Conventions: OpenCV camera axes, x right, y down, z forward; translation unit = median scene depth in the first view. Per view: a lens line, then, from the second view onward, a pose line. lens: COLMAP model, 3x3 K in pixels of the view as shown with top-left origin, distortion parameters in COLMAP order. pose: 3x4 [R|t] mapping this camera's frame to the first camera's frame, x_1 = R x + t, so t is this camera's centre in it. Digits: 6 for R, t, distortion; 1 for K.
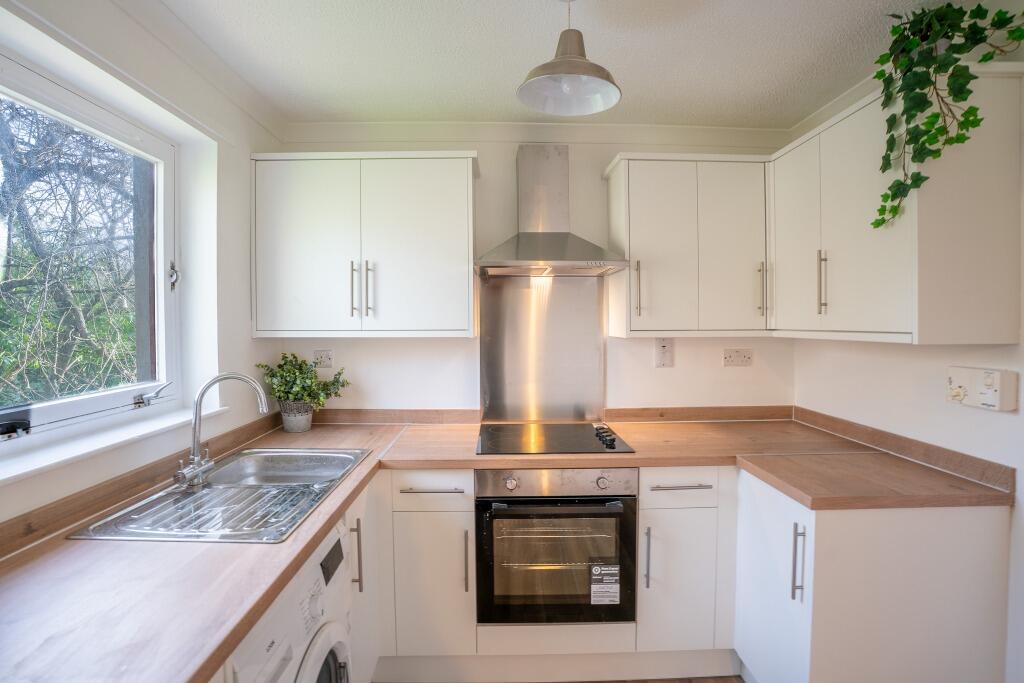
lens RADIAL K [[481.1, 0, 512.0], [0, 481.1, 341.5], [0, 0, 1]] dist [-0.059080, 0.000246]
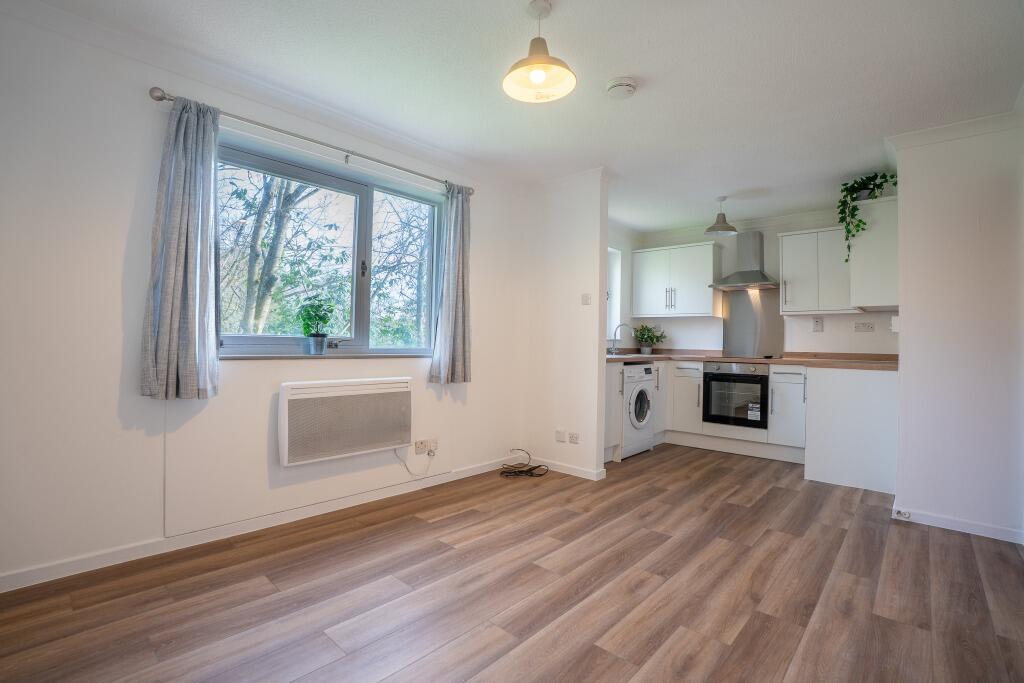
lens RADIAL K [[480.9, 0, 501.5], [0, 480.9, 344.4], [0, 0, 1]] dist [-0.083109, 0.022279]
pose [[0.720823, 0.017318, -0.692903, 0.940116], [-0.047240, 0.998591, -0.024185, 0.283890], [0.691507, 0.050165, 0.720625, -1.705455]]
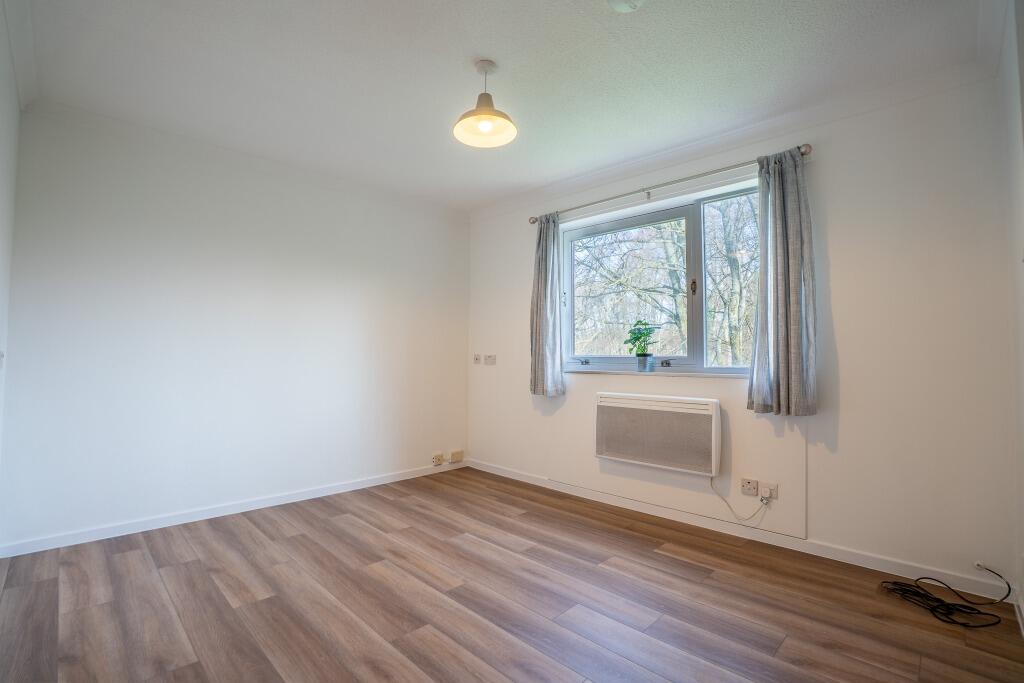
lens RADIAL K [[480.9, 0, 501.5], [0, 480.9, 344.4], [0, 0, 1]] dist [-0.083109, 0.022279]
pose [[-0.740688, -0.017901, -0.671611, 1.350632], [-0.031491, 0.999471, 0.008090, -0.042849], [0.671111, 0.027142, -0.740860, 5.496135]]
